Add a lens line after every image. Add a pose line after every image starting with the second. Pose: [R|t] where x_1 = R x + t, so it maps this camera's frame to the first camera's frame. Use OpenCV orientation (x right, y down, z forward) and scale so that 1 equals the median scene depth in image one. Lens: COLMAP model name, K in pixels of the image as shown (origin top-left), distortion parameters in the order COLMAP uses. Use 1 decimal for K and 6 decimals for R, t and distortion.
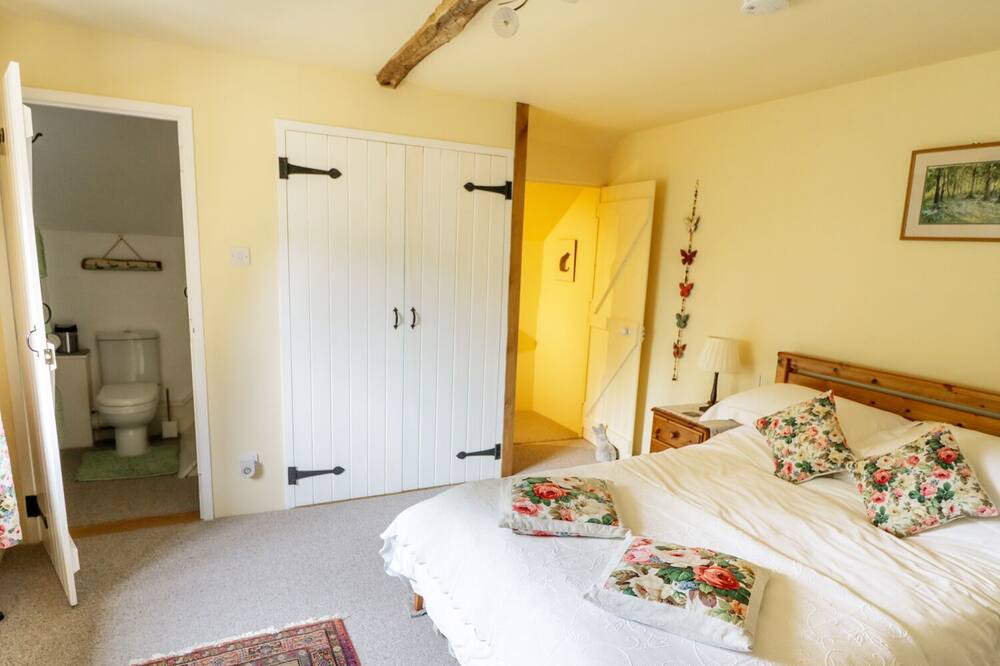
lens RADIAL K [[603.0, 0, 499.4], [0, 603.0, 372.9], [0, 0, 1]] dist [-0.003149, -0.001257]
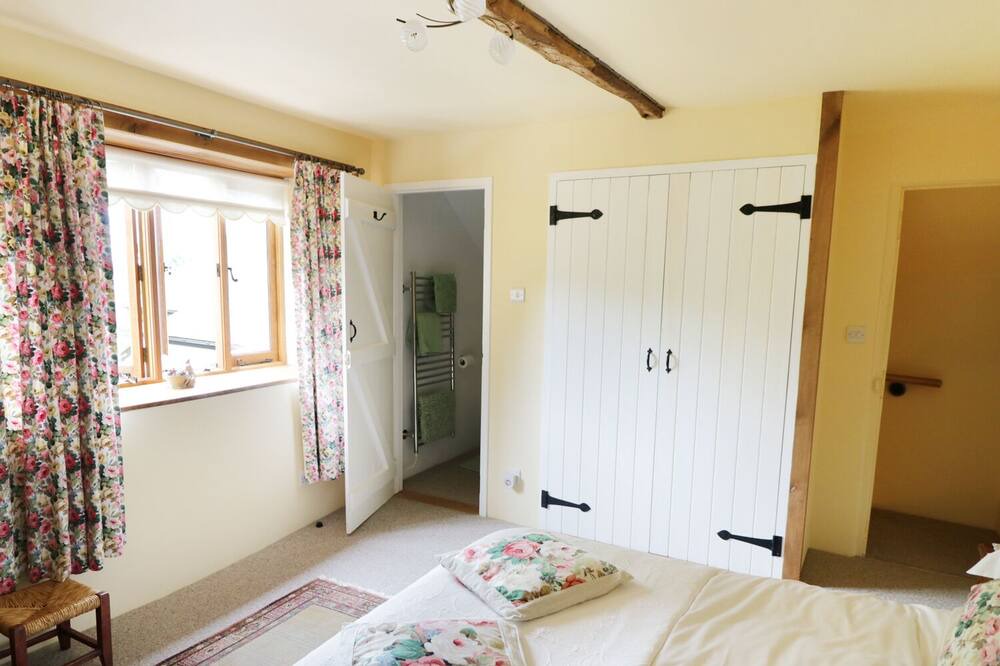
lens RADIAL K [[637.5, 0, 499.5], [0, 637.5, 370.5], [0, 0, 1]] dist [0.006996, -0.018615]
pose [[0.566248, 0.081455, -0.820200, 0.510382], [-0.157349, 0.987486, -0.010562, -0.028344], [0.809076, 0.135039, 0.571980, 0.262272]]
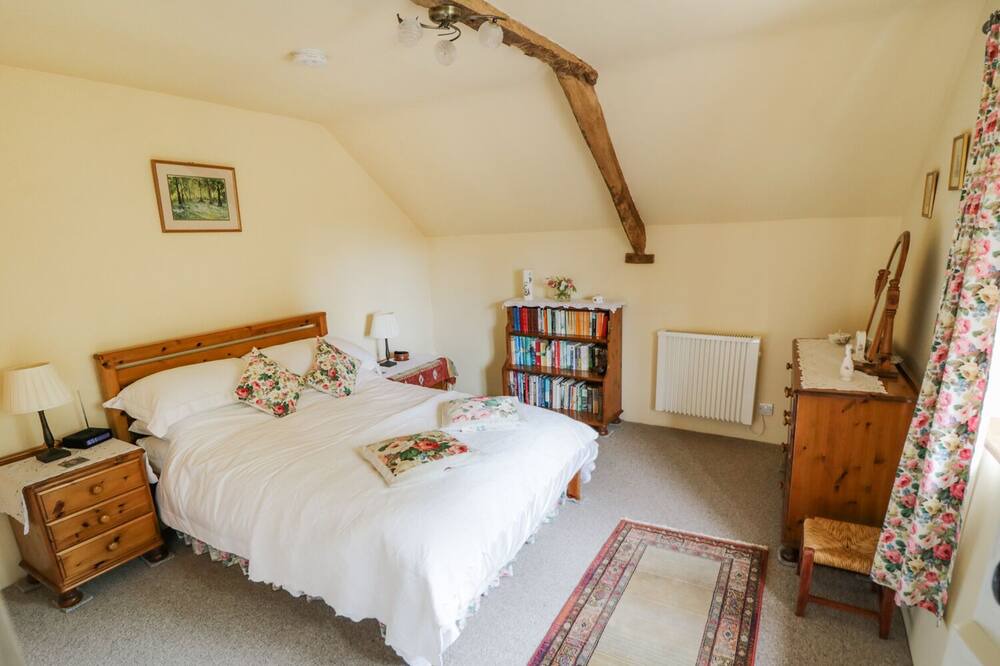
lens RADIAL K [[519.3, 0, 506.7], [0, 519.3, 380.0], [0, 0, 1]] dist [-0.000726, -0.010245]
pose [[-0.561331, -0.250649, 0.788722, -0.521714], [0.176981, 0.894630, 0.410262, -0.211306], [-0.808447, 0.369881, -0.457823, 0.830590]]
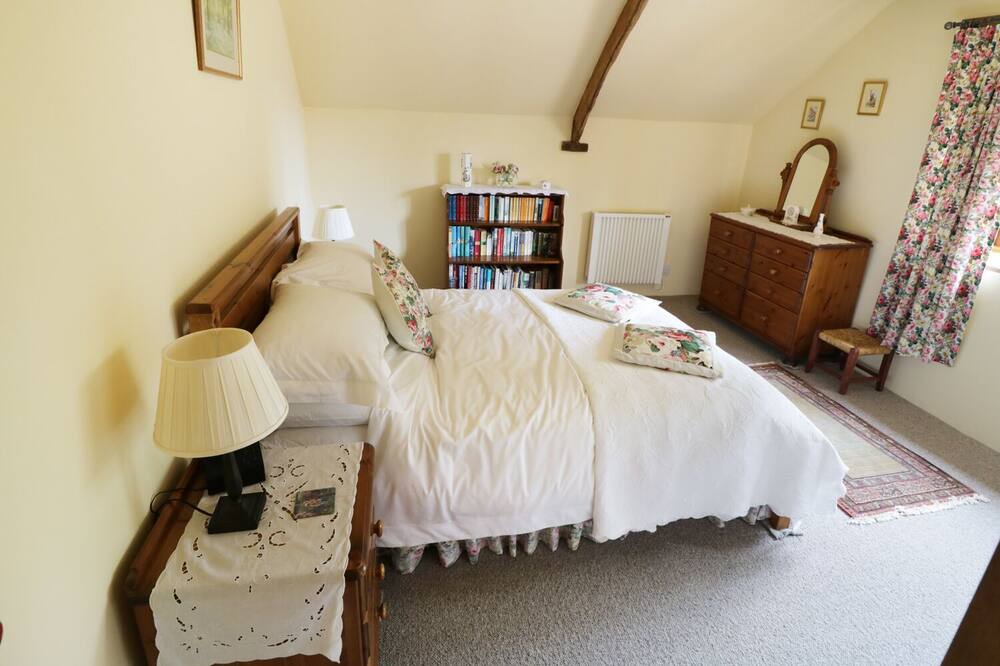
lens RADIAL K [[518.2, 0, 497.9], [0, 518.2, 295.7], [0, 0, 1]] dist [-0.001184, -0.015007]
pose [[-0.963837, -0.164900, 0.209347, 0.146101], [-0.035048, 0.857178, 0.513826, -0.255398], [-0.264177, 0.487907, -0.831960, 1.229451]]
